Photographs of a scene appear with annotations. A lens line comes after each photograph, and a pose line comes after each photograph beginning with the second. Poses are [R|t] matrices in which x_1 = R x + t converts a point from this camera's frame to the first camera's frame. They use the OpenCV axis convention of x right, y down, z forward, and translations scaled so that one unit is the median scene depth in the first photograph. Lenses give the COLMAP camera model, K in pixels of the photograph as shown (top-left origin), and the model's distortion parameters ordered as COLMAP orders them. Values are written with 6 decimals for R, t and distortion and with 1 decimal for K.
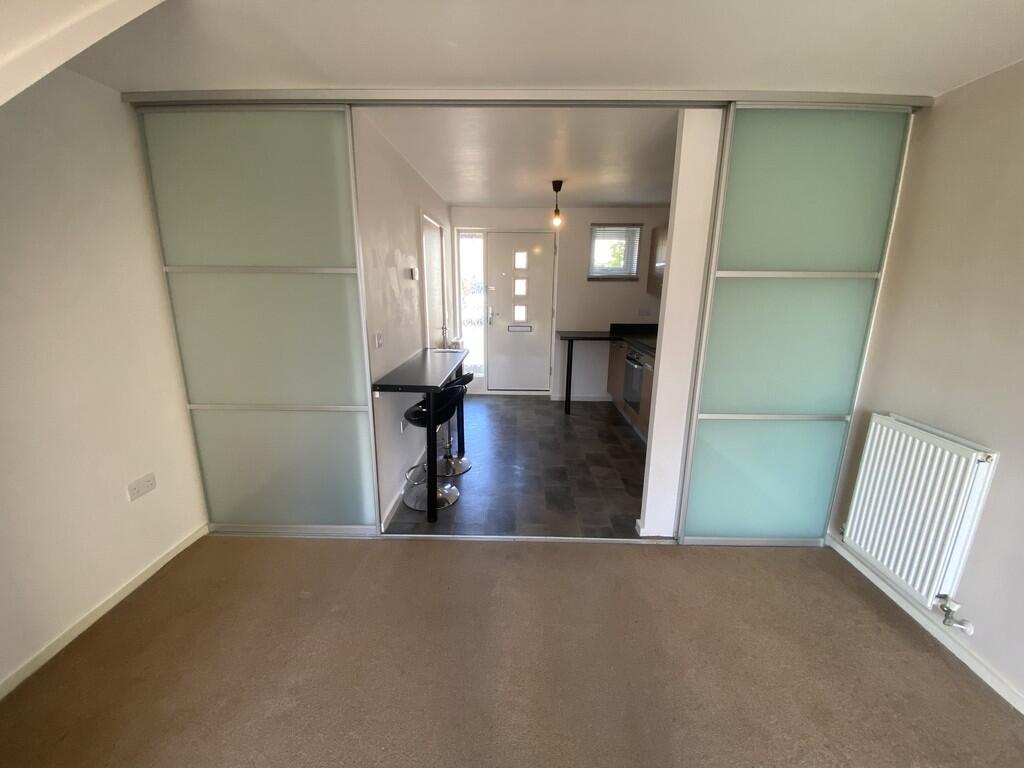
lens RADIAL K [[409.6, 0, 511.0], [0, 409.6, 389.7], [0, 0, 1]] dist [0.025410, -0.021521]
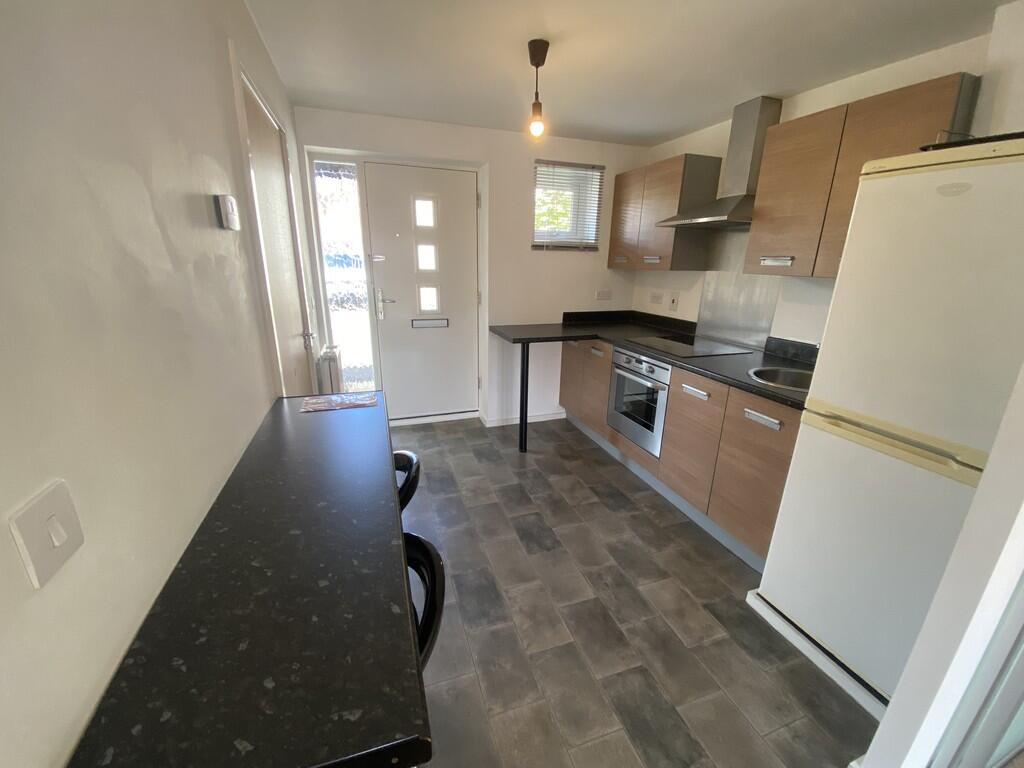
lens RADIAL K [[409.6, 0, 511.0], [0, 409.6, 389.7], [0, 0, 1]] dist [0.025410, -0.021521]
pose [[0.940123, -0.093881, 0.327652, -0.087066], [0.073411, 0.994529, 0.074321, -0.089574], [-0.332836, -0.045817, 0.941871, 0.370118]]
